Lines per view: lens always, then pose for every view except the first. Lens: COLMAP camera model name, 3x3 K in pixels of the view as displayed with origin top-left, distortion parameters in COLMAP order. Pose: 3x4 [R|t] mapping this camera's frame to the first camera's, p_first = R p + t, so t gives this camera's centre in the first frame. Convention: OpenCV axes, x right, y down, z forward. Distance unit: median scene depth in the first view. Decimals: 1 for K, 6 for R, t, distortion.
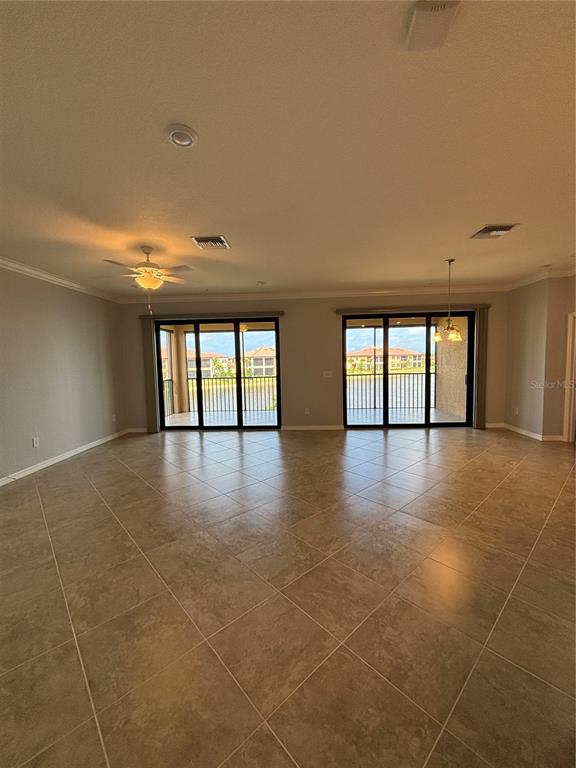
lens RADIAL K [[308.3, 0, 286.4], [0, 308.3, 384.1], [0, 0, 1]] dist [0.000468, -0.000708]
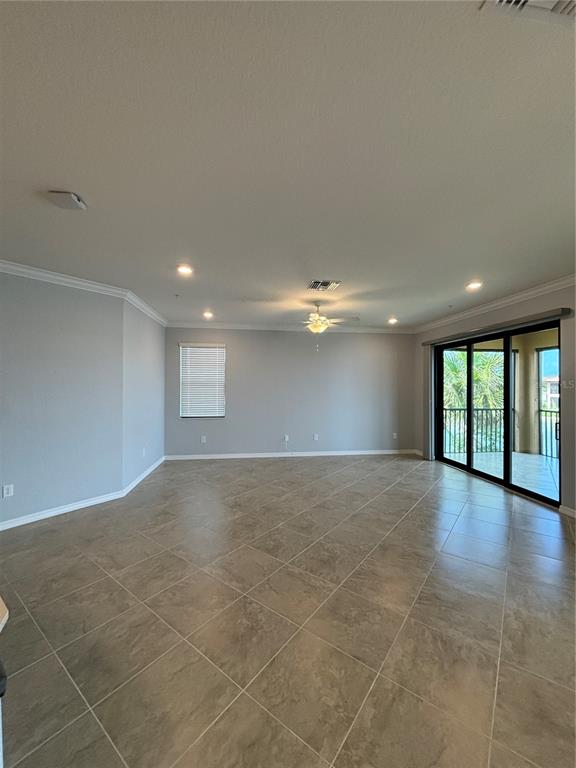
lens RADIAL K [[308.3, 0, 289.5], [0, 308.3, 380.9], [0, 0, 1]] dist [0.000468, -0.000708]
pose [[0.185451, 0.006619, -0.982631, 0.469327], [-0.082529, 0.996549, -0.008863, -0.048343], [0.979182, 0.082739, 0.185357, 0.383584]]
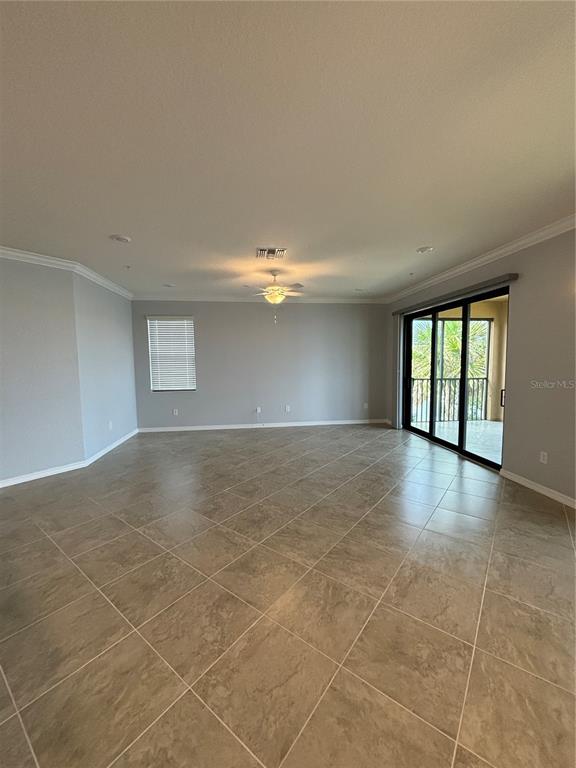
lens RADIAL K [[308.3, 0, 289.2], [0, 308.3, 382.8], [0, 0, 1]] dist [0.000468, -0.000708]
pose [[0.183726, 0.093090, -0.978560, 0.493929], [-0.067880, 0.994331, 0.081846, -0.050312], [0.980631, 0.051388, 0.189003, 0.483183]]
